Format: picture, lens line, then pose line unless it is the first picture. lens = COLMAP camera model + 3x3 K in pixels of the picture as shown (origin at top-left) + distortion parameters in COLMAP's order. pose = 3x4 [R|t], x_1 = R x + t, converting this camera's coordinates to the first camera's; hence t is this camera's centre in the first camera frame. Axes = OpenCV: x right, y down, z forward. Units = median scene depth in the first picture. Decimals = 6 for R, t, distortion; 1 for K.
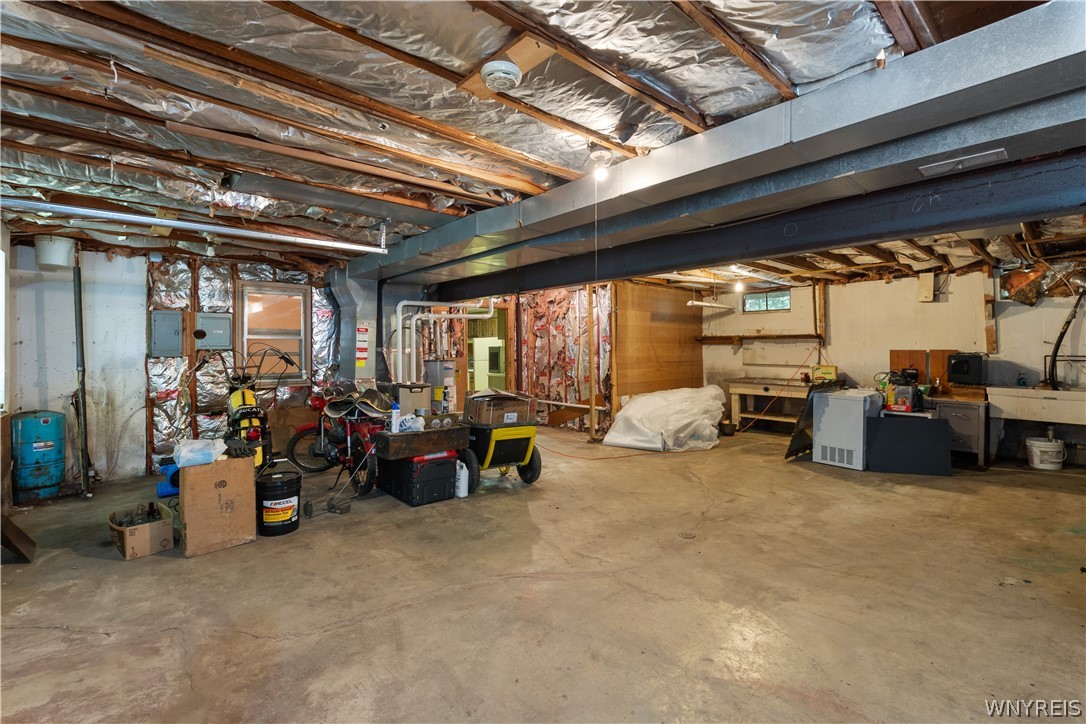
lens RADIAL K [[482.8, 0, 547.1], [0, 482.8, 355.9], [0, 0, 1]] dist [-0.004700, 0.000594]
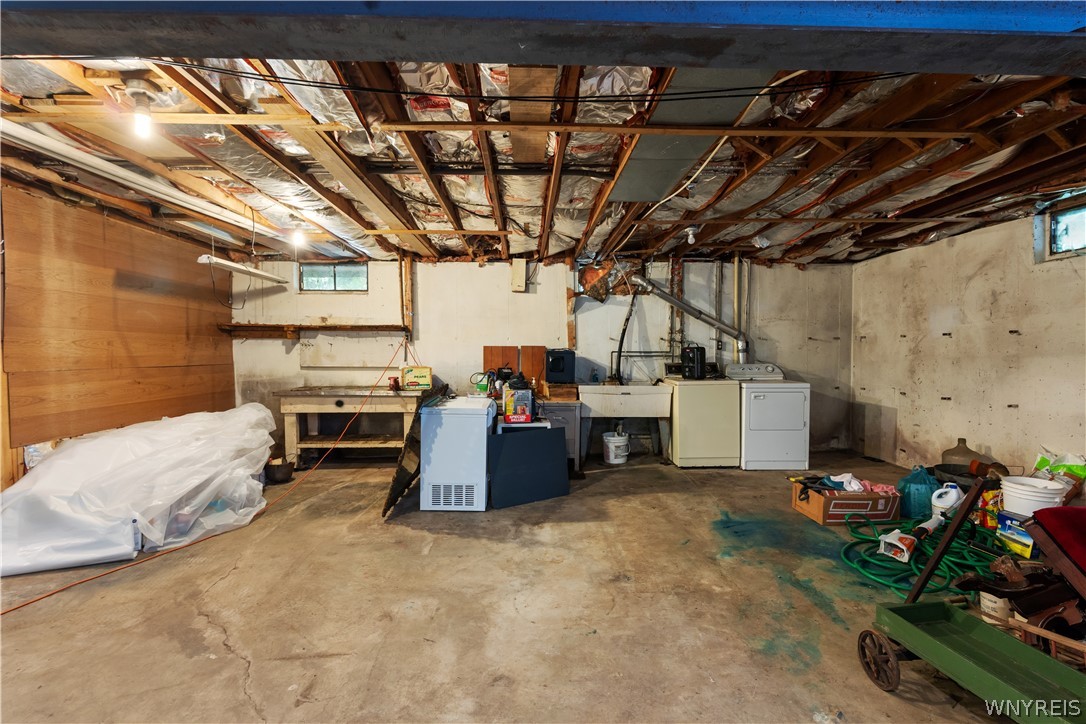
lens RADIAL K [[482.8, 0, 545.5], [0, 482.8, 359.5], [0, 0, 1]] dist [-0.004700, 0.000594]
pose [[0.636464, -0.012111, 0.771211, 0.129823], [0.011537, 0.999914, 0.006181, 0.006999], [-0.771220, 0.004963, 0.636549, 0.383330]]
